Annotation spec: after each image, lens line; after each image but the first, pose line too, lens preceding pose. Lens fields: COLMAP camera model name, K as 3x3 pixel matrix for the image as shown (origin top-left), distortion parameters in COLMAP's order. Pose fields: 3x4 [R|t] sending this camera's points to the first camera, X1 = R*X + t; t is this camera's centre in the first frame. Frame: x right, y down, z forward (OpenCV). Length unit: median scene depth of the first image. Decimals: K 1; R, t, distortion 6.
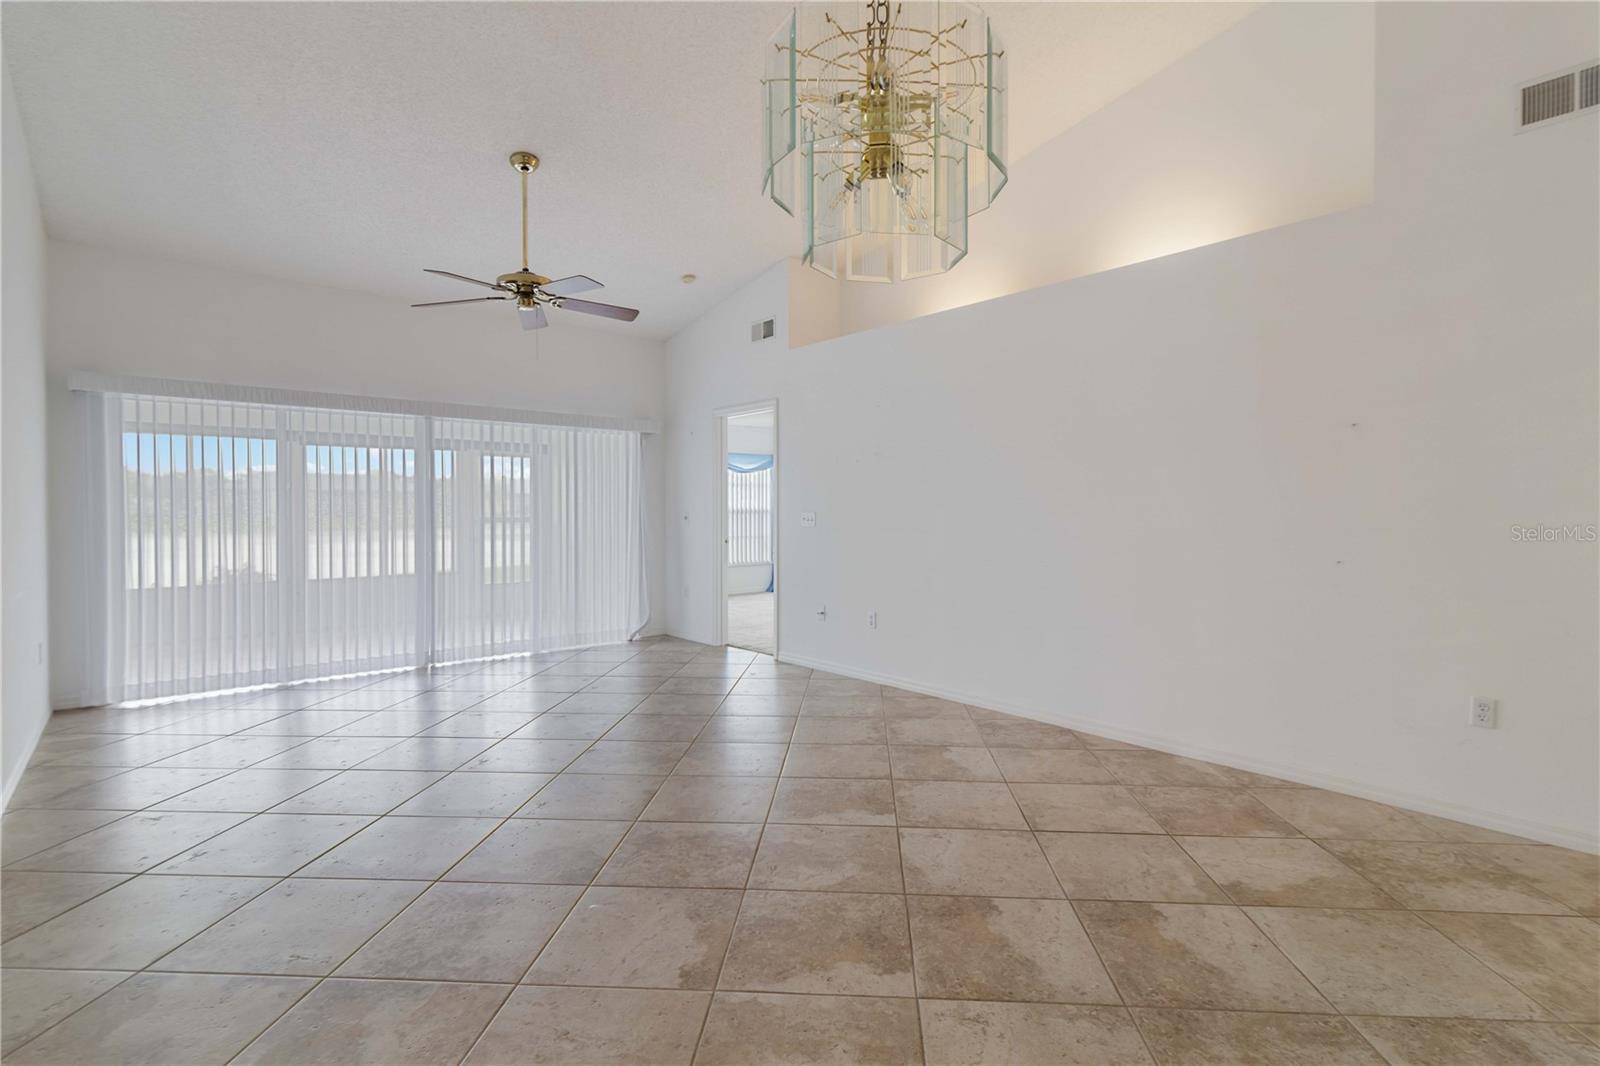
lens RADIAL K [[740.7, 0, 809.6], [0, 740.7, 516.3], [0, 0, 1]] dist [0.002339, 0.000067]
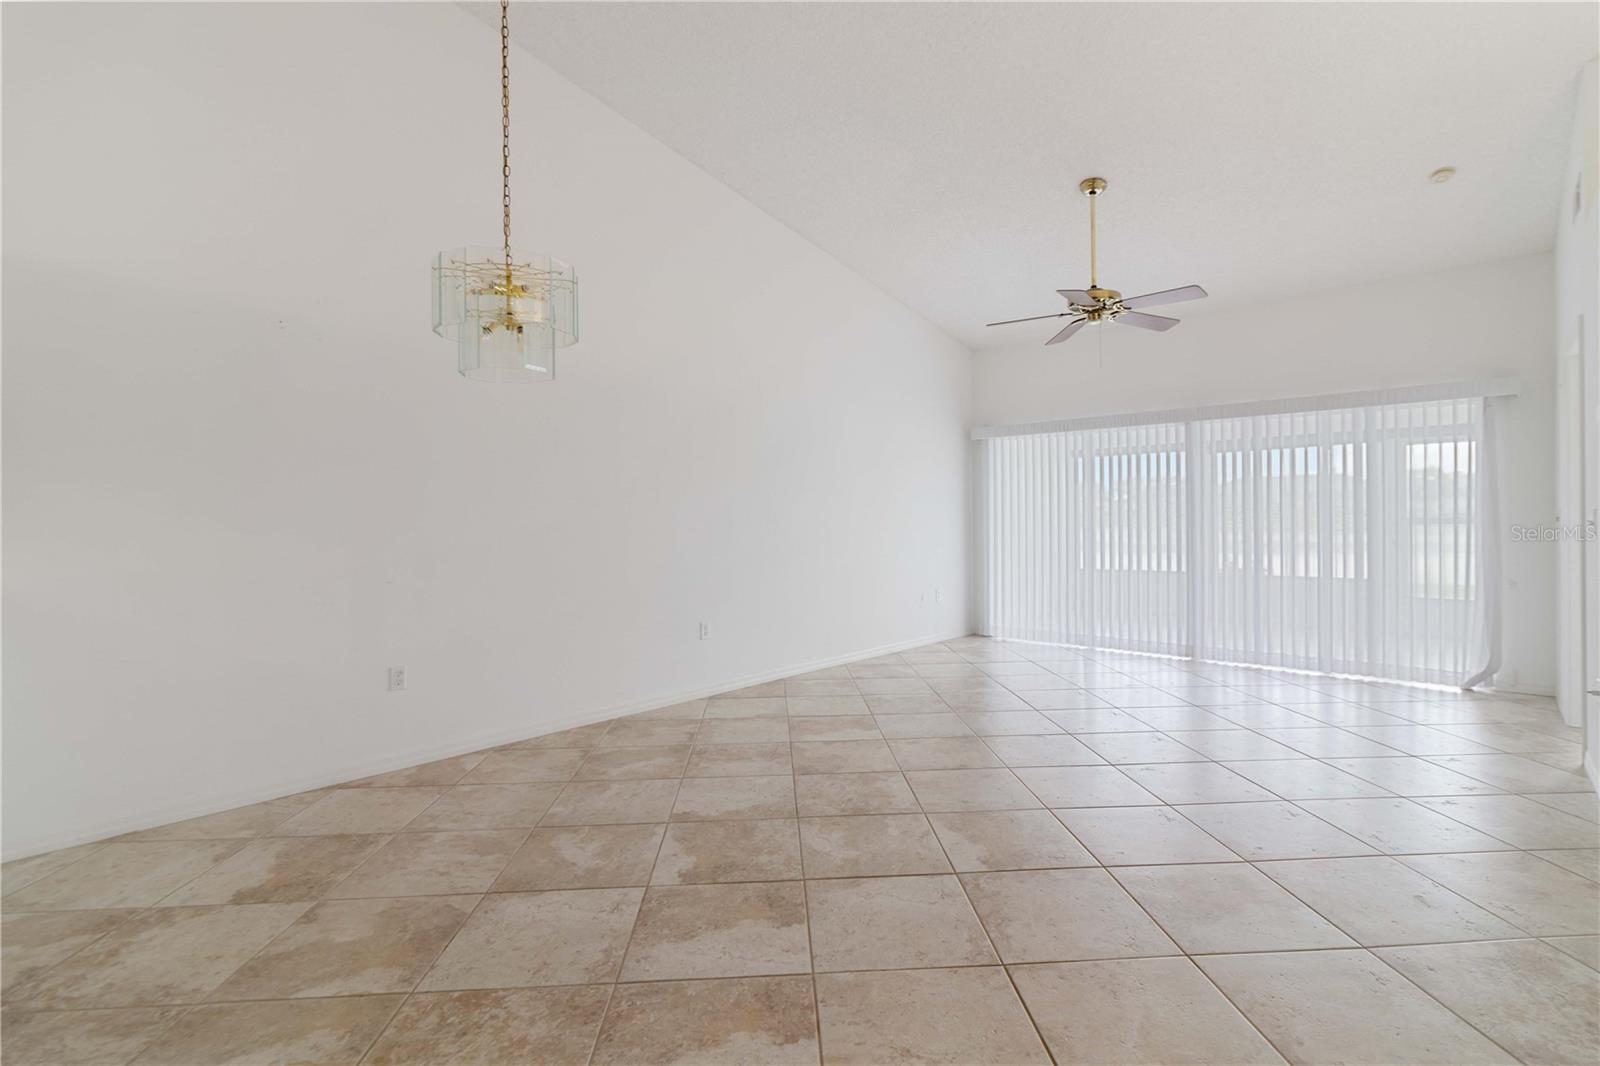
lens RADIAL K [[745.4, 0, 843.9], [0, 745.4, 517.6], [0, 0, 1]] dist [-0.003228, 0.000084]
pose [[0.161902, 0.000874, -0.986806, 0.604338], [0.001366, 0.999998, 0.001109, -0.000619], [0.986806, -0.001528, 0.161900, 0.456560]]
